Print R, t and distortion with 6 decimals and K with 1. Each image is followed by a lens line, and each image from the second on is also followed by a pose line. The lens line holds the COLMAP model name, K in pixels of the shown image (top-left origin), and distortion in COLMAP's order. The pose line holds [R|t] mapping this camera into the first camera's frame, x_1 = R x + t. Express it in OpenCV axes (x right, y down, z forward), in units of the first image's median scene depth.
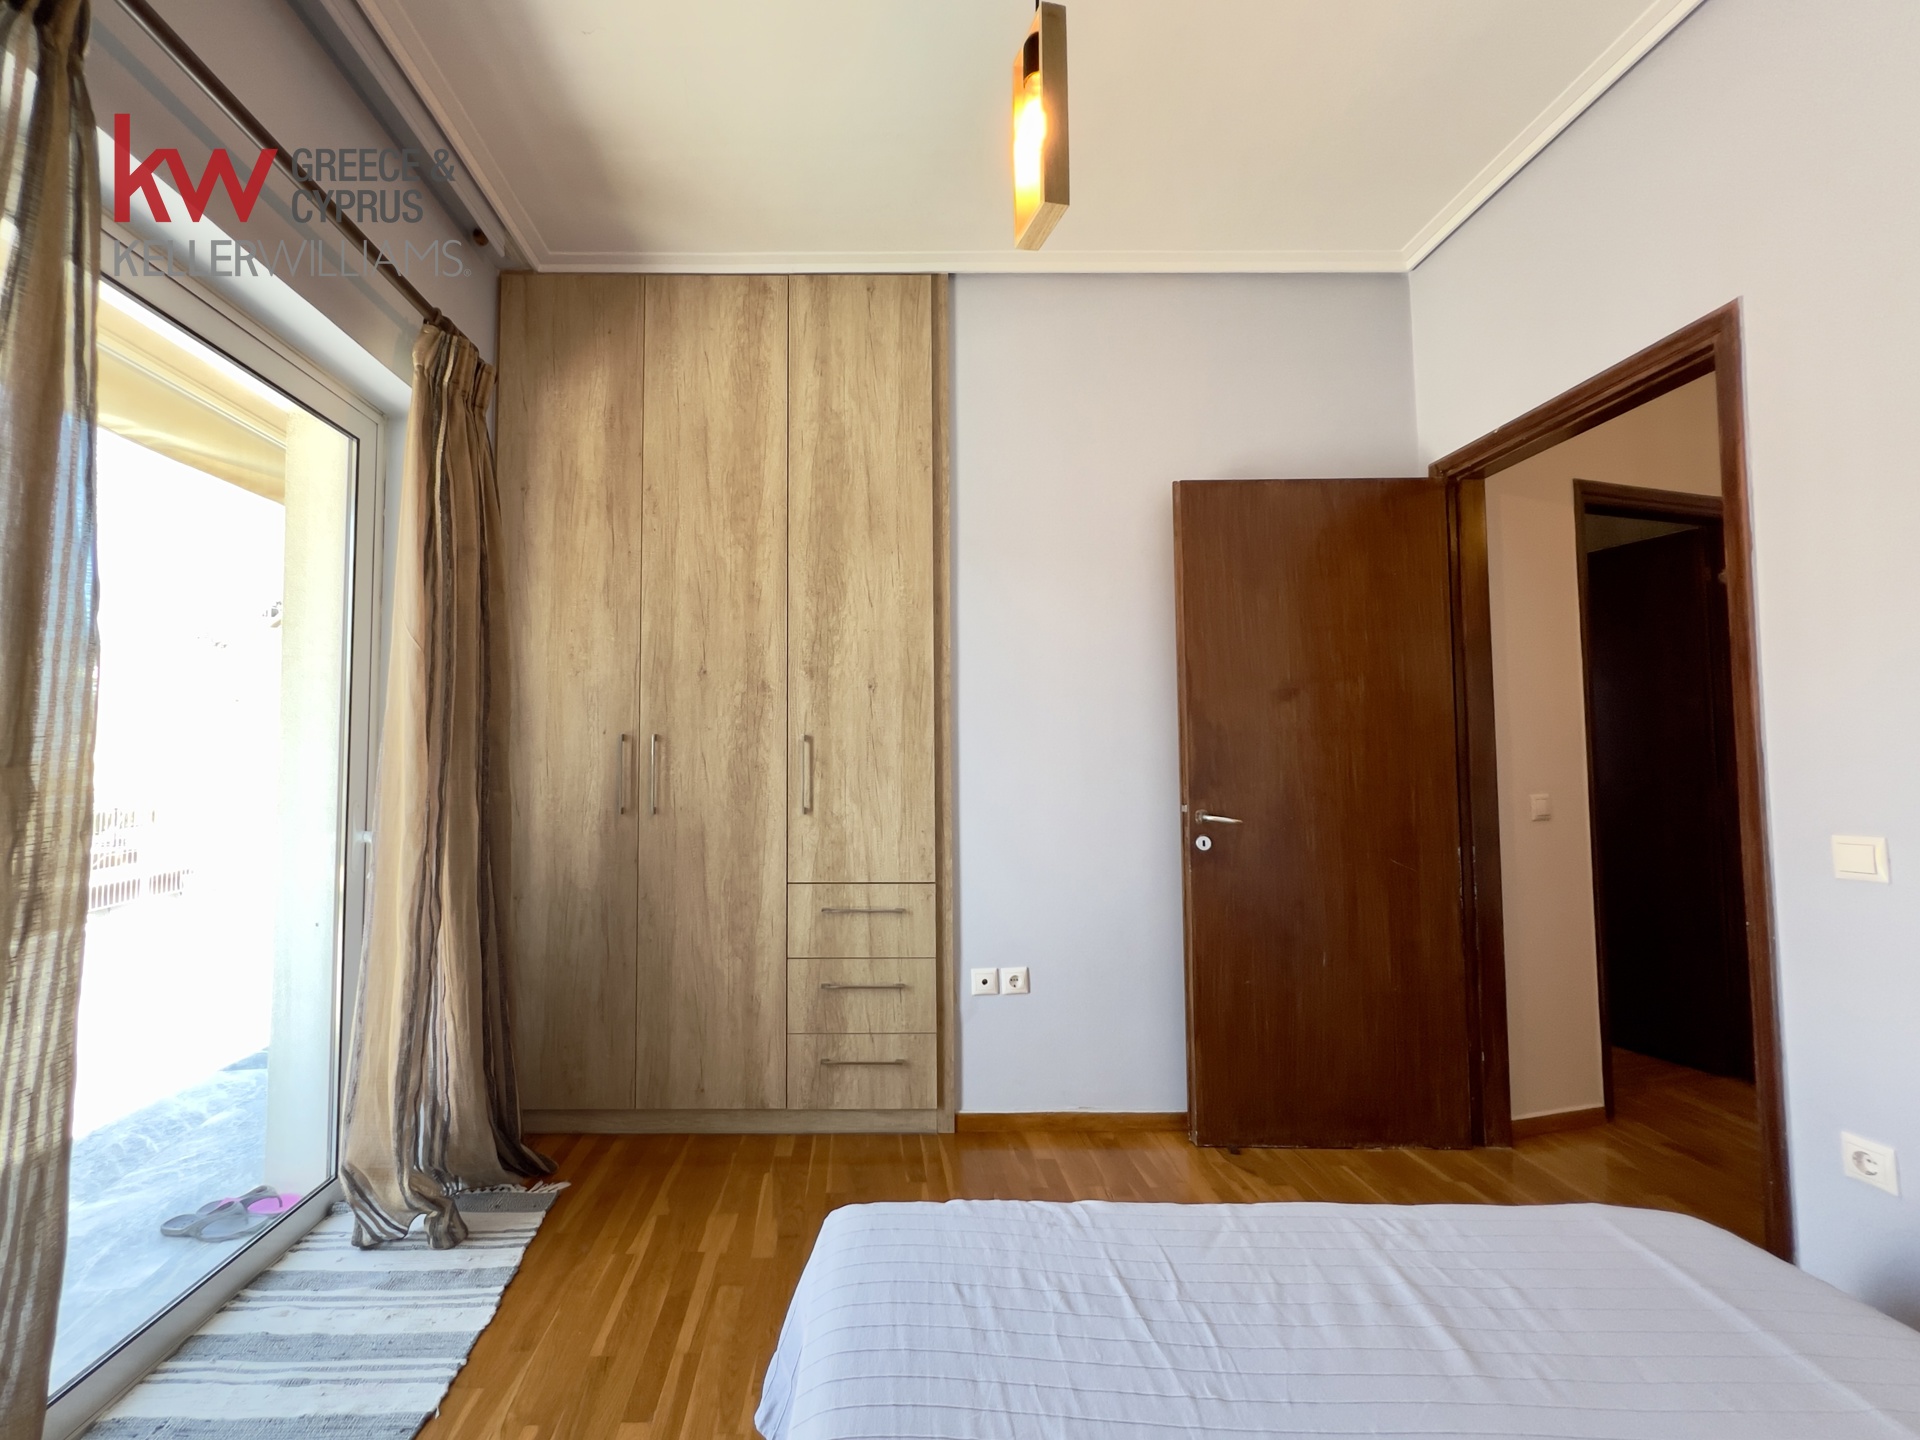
lens RADIAL K [[925.3, 0, 959.4], [0, 925.3, 712.7], [0, 0, 1]] dist [-0.001183, -0.000322]
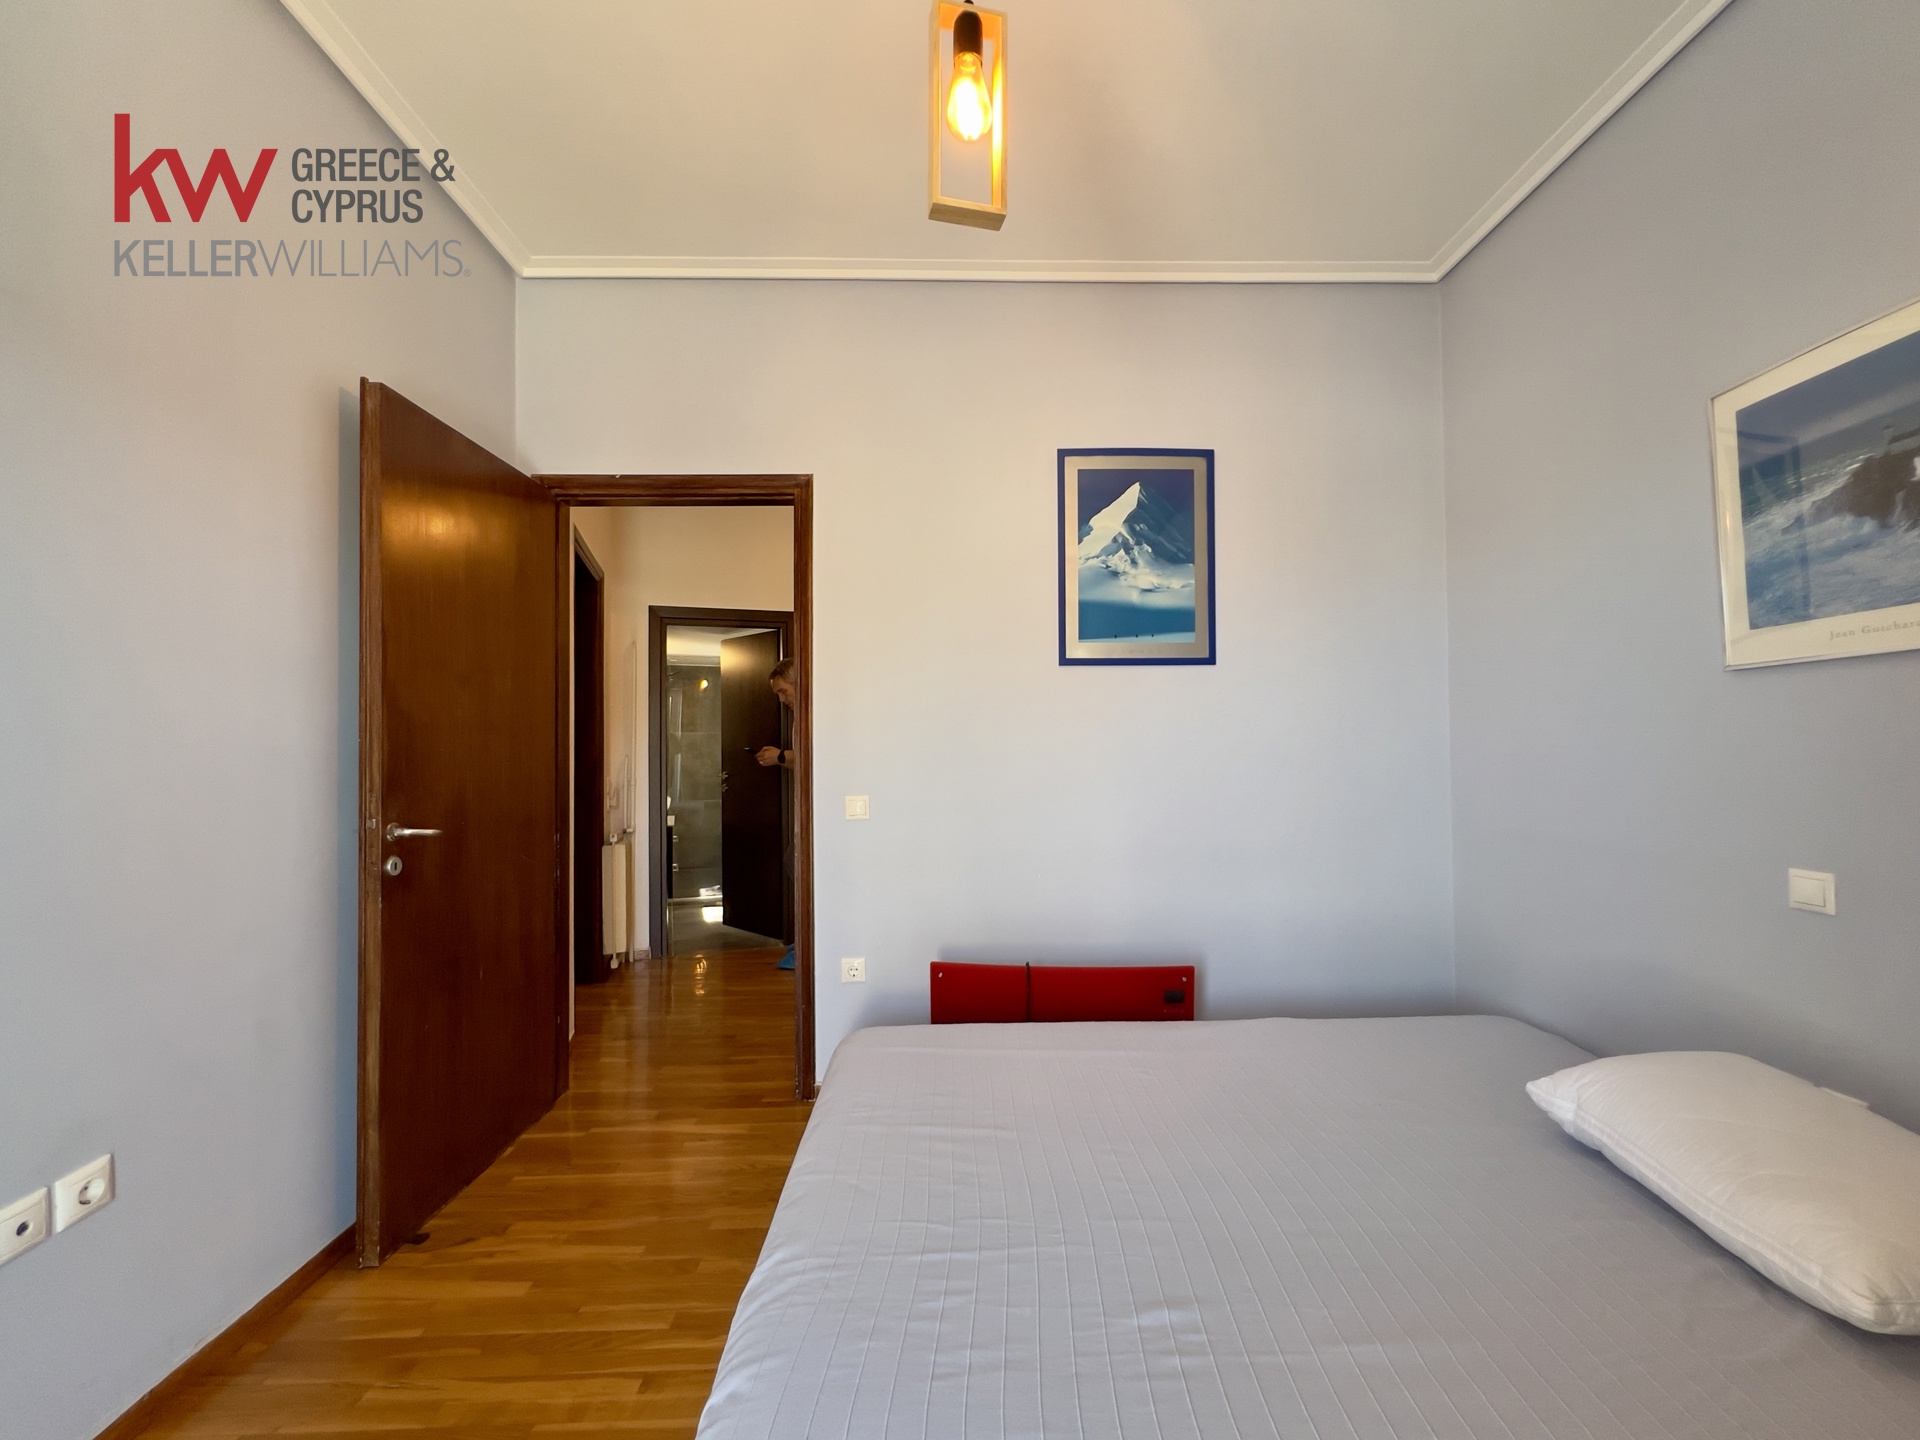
lens RADIAL K [[776.0, 0, 961.8], [0, 776.0, 725.2], [0, 0, 1]] dist [0.000842, 0.000467]
pose [[-0.010844, 0.028983, 0.999521, -0.444292], [-0.049490, 0.998339, -0.029485, 0.021592], [-0.998716, -0.049786, -0.009392, 0.608145]]
